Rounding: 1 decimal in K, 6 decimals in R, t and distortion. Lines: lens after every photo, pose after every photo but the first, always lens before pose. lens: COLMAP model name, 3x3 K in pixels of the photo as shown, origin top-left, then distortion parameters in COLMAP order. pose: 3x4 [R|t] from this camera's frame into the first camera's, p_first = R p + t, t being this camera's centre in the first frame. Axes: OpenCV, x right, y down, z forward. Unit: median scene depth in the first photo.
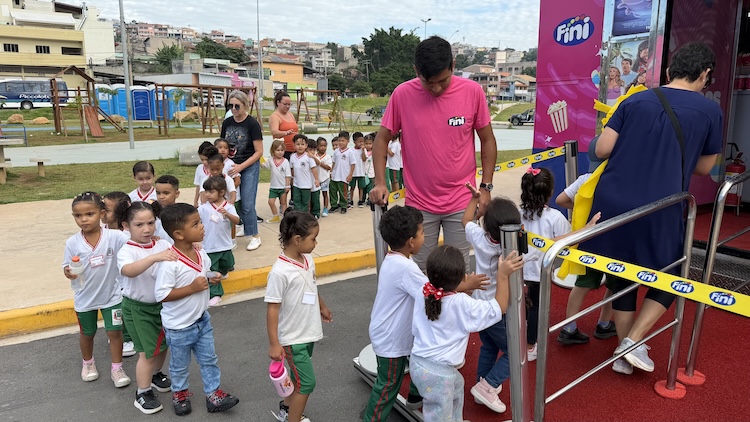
lens RADIAL K [[523.6, 0, 381.4], [0, 523.6, 207.1], [0, 0, 1]] dist [0.076557, -0.092548]
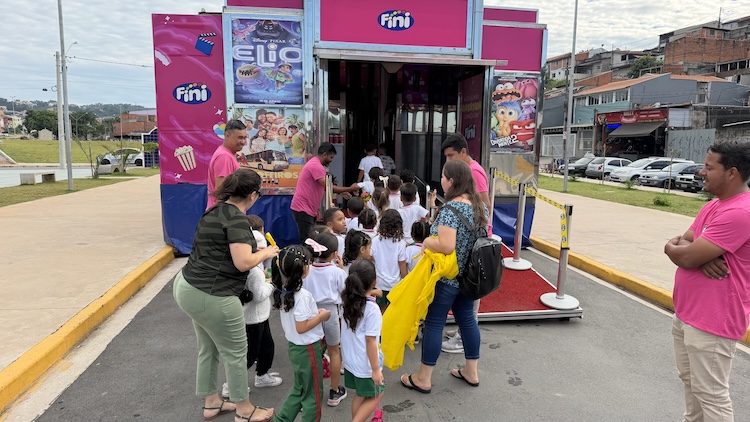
lens RADIAL K [[523.6, 0, 381.9], [0, 523.6, 219.0], [0, 0, 1]] dist [0.076557, -0.092548]
pose [[0.397198, -0.126656, 0.908951, -0.628721], [0.165178, 0.984123, 0.064951, -0.032468], [-0.902746, 0.124341, 0.411813, 0.072823]]
